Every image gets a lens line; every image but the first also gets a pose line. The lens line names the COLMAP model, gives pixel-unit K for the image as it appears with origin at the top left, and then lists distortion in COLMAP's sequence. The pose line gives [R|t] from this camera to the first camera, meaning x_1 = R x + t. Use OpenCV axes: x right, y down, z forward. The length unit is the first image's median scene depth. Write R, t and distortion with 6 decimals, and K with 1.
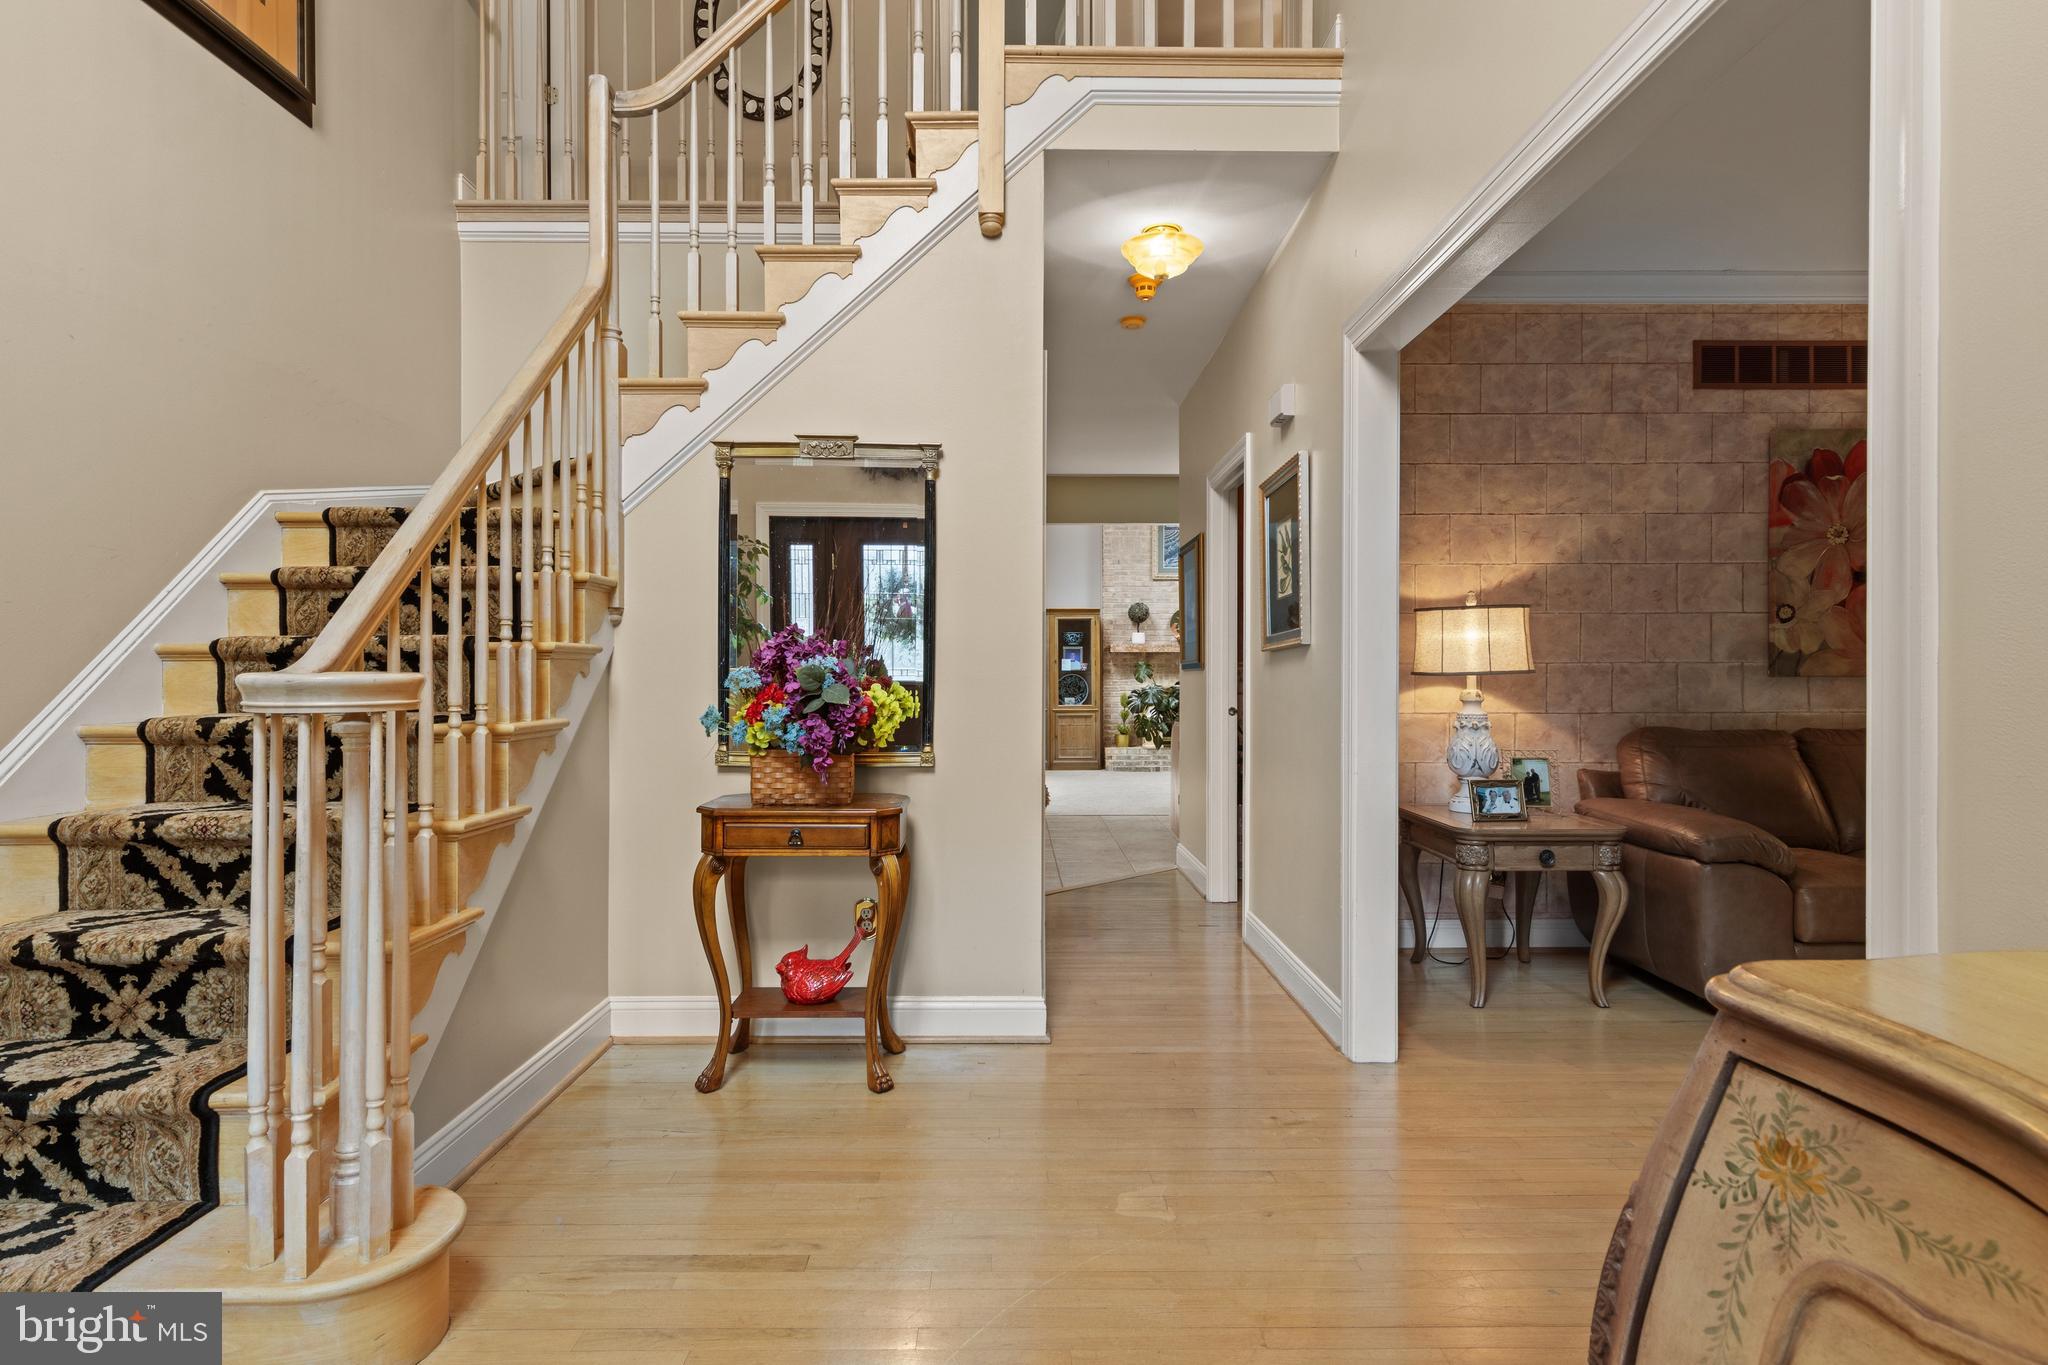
lens RADIAL K [[1050.2, 0, 1026.8], [0, 1050.2, 679.5], [0, 0, 1]] dist [0.012781, -0.003698]
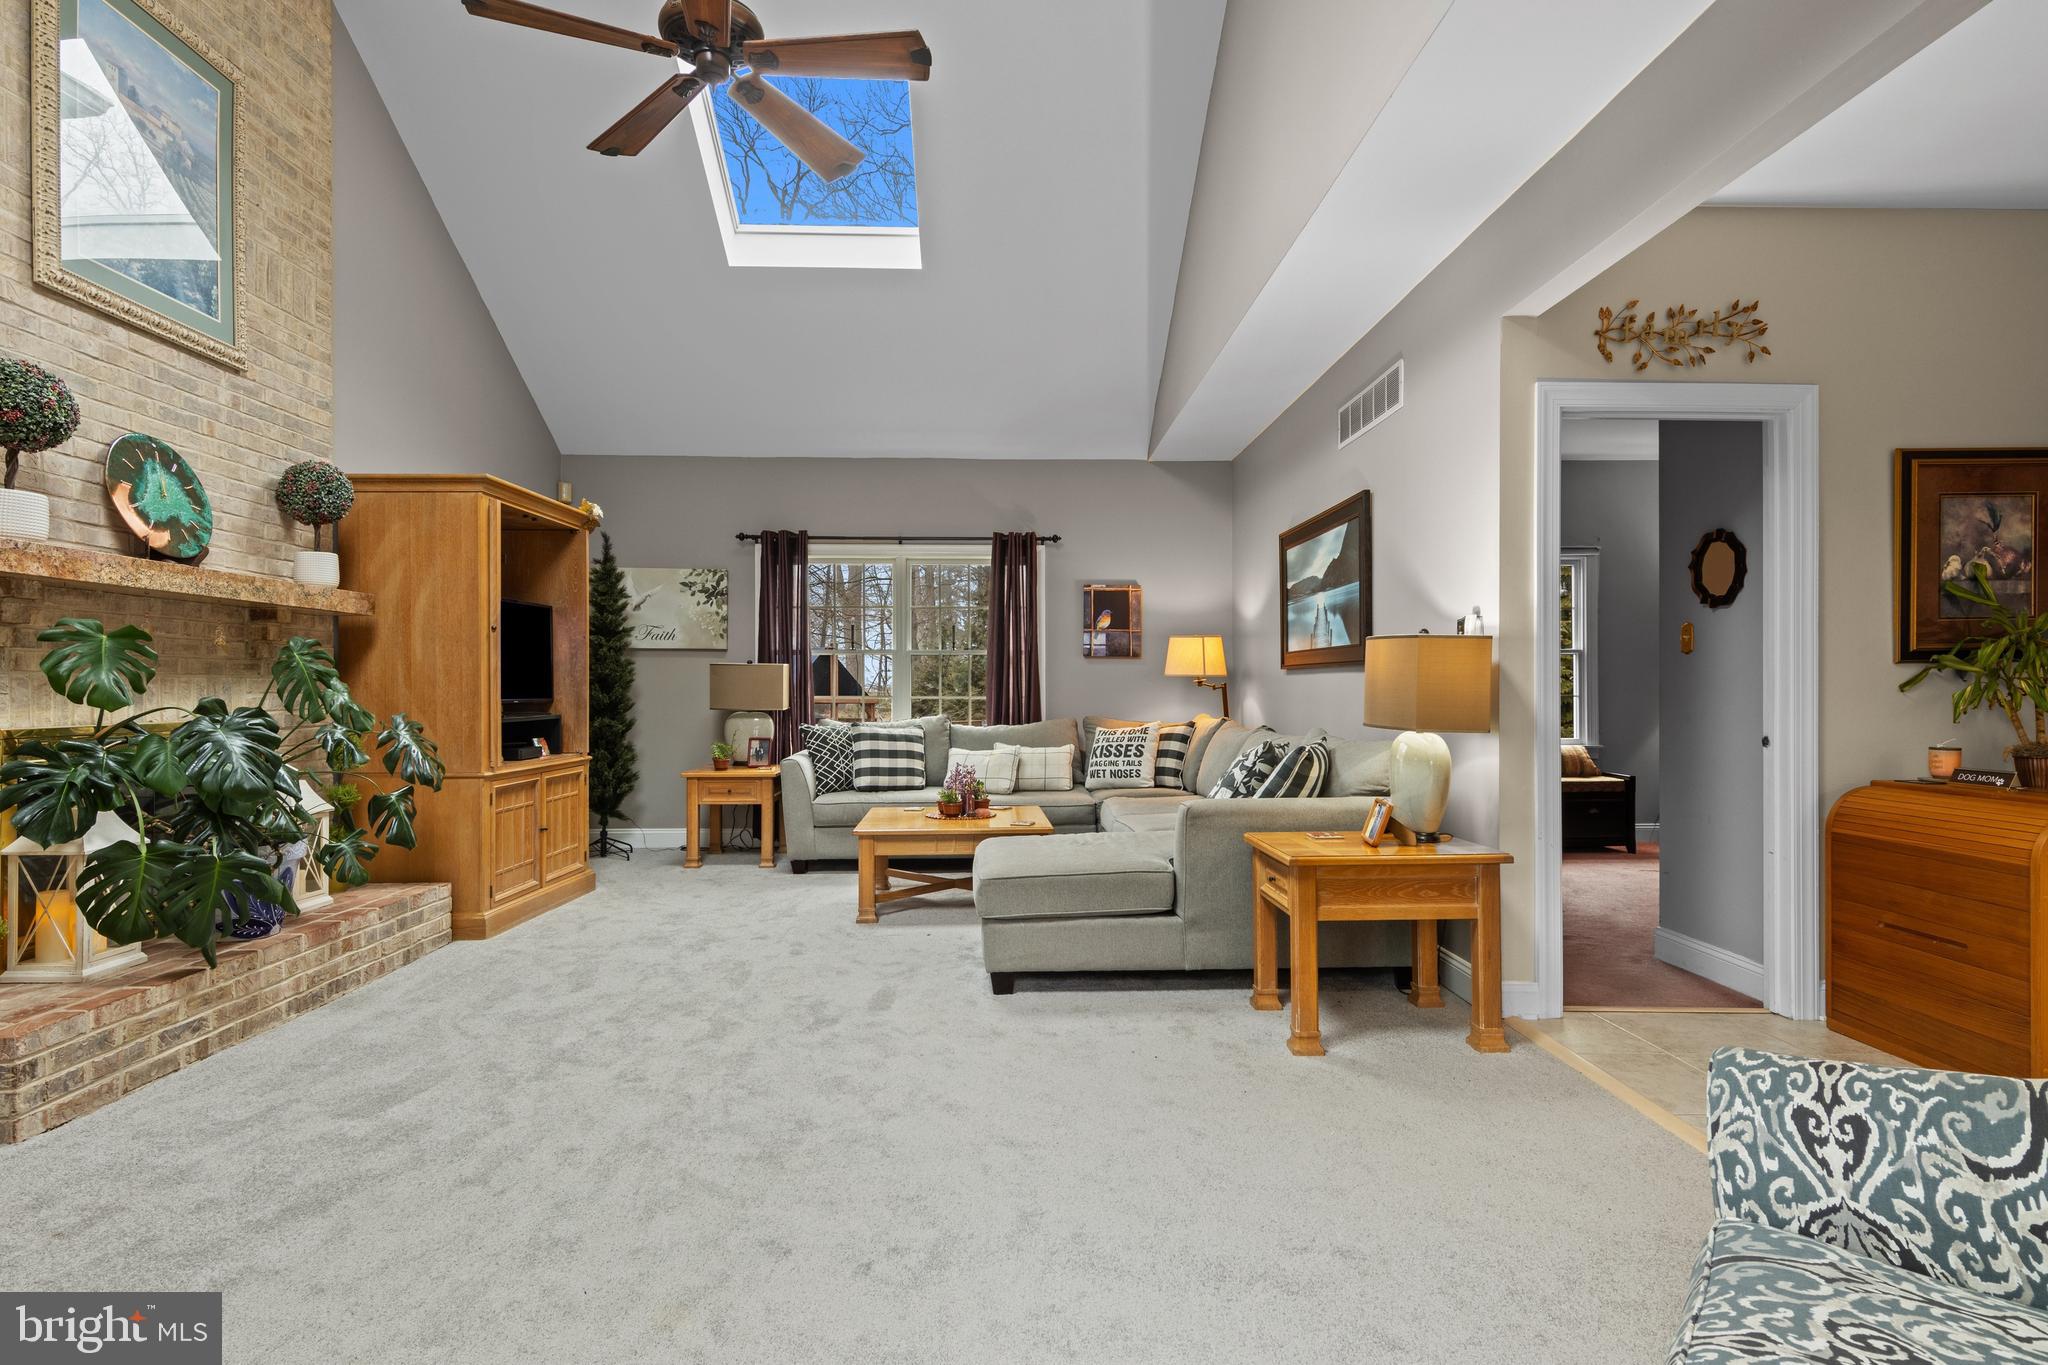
lens RADIAL K [[1045.5, 0, 1025.7], [0, 1045.5, 688.2], [0, 0, 1]] dist [0.015981, -0.005576]
pose [[-0.016775, 0.000466, 0.999859, -0.394904], [0.002973, 0.999995, -0.000416, -0.002370], [-0.999855, 0.002966, -0.016776, 2.389809]]
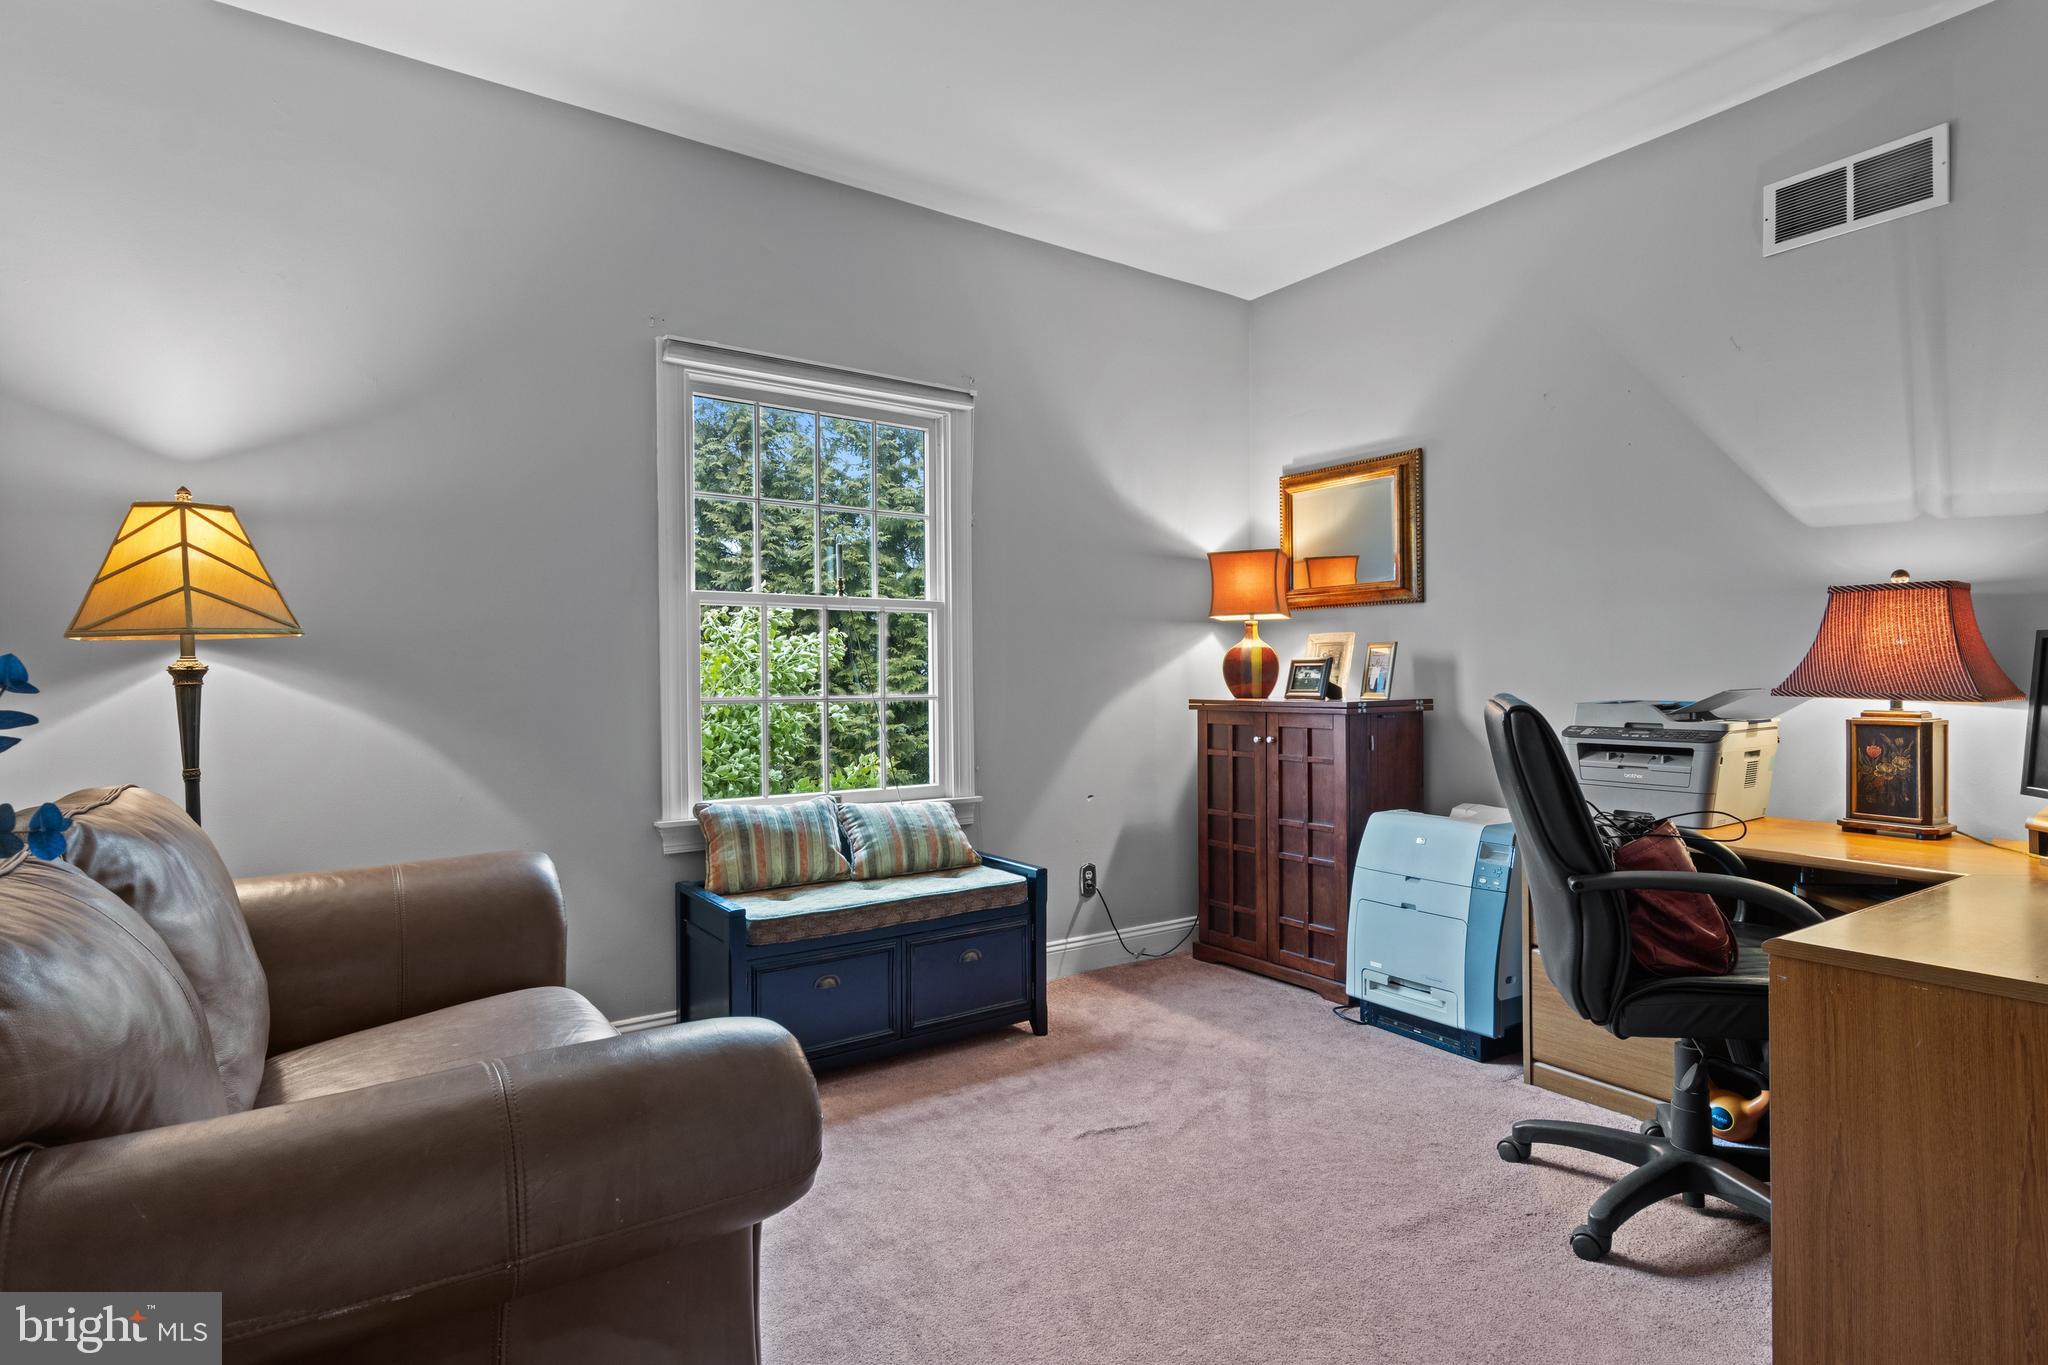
lens RADIAL K [[1051.1, 0, 1025.3], [0, 1051.1, 671.3], [0, 0, 1]] dist [0.011447, -0.002283]
pose [[-0.563798, 0.005120, 0.825897, 0.613791], [0.002027, 0.999986, -0.004816, -0.003157], [-0.825910, -0.001041, -0.563801, 1.851137]]
